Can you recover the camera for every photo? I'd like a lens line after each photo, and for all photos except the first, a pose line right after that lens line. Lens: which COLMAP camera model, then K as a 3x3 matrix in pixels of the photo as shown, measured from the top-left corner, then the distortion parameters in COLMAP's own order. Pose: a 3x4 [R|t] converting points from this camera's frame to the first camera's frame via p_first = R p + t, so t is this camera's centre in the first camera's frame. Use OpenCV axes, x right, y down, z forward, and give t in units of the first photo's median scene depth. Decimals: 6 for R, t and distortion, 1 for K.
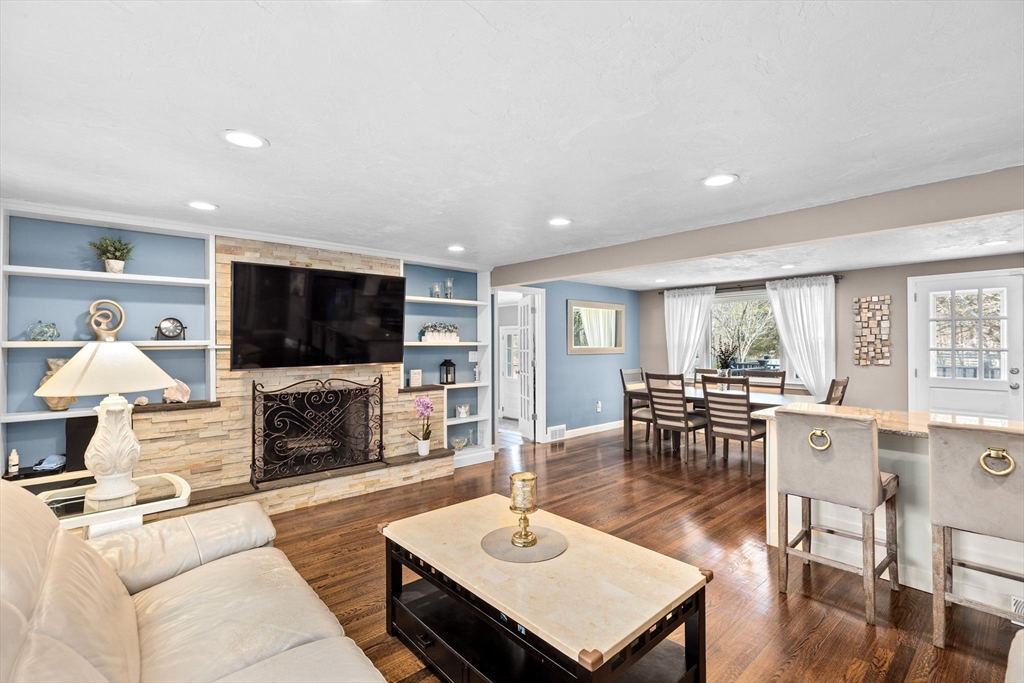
lens RADIAL K [[462.3, 0, 515.4], [0, 462.3, 341.5], [0, 0, 1]] dist [-0.007436, 0.005738]
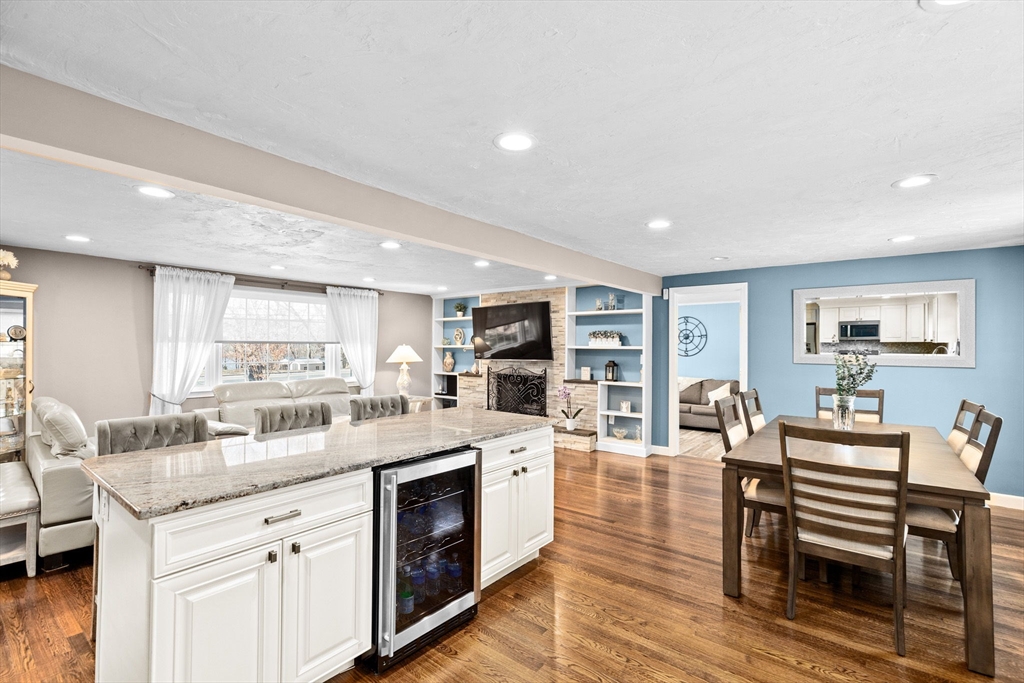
lens RADIAL K [[462.3, 0, 512.3], [0, 462.3, 341.3], [0, 0, 1]] dist [-0.007436, 0.005738]
pose [[0.175853, -0.008652, -0.984378, 0.976558], [-0.000710, 0.999960, -0.008916, -0.000224], [0.984416, 0.002266, 0.175840, 0.530936]]
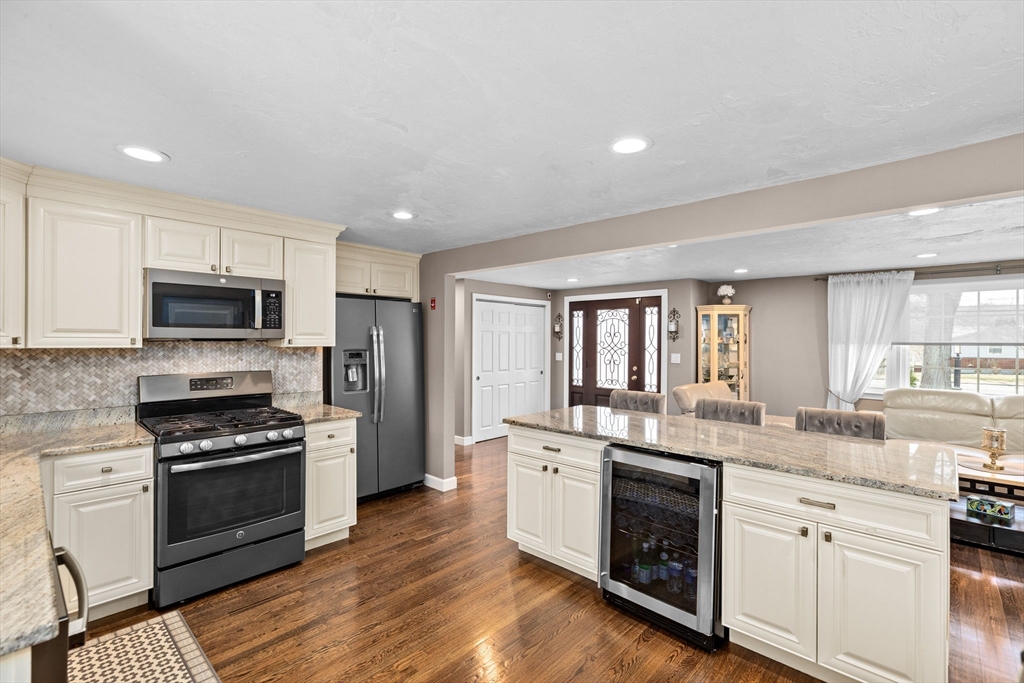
lens RADIAL K [[462.3, 0, 515.7], [0, 462.3, 343.0], [0, 0, 1]] dist [-0.007436, 0.005738]
pose [[-0.995410, -0.002915, -0.095661, 0.733314], [-0.002875, 0.999996, -0.000560, -0.006116], [0.095662, -0.000282, -0.995414, 0.963605]]
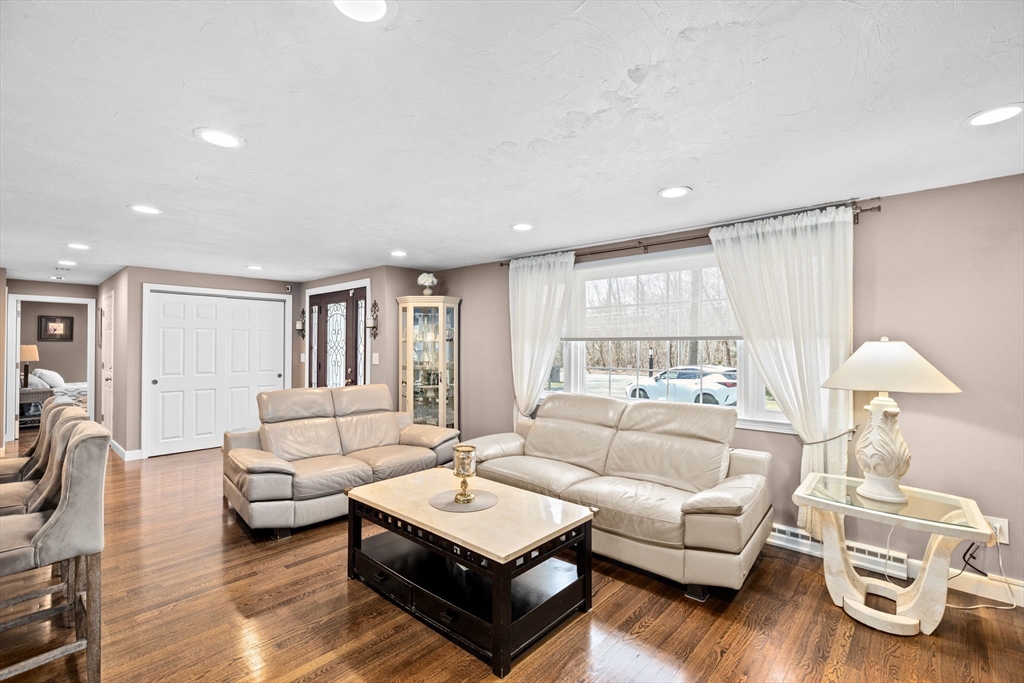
lens RADIAL K [[462.3, 0, 513.0], [0, 462.3, 341.6], [0, 0, 1]] dist [-0.007436, 0.005738]
pose [[-0.994070, -0.003791, -0.108676, 0.008604], [-0.002325, 0.999905, -0.013615, 0.007352], [0.108718, -0.013281, -0.993984, 0.871079]]
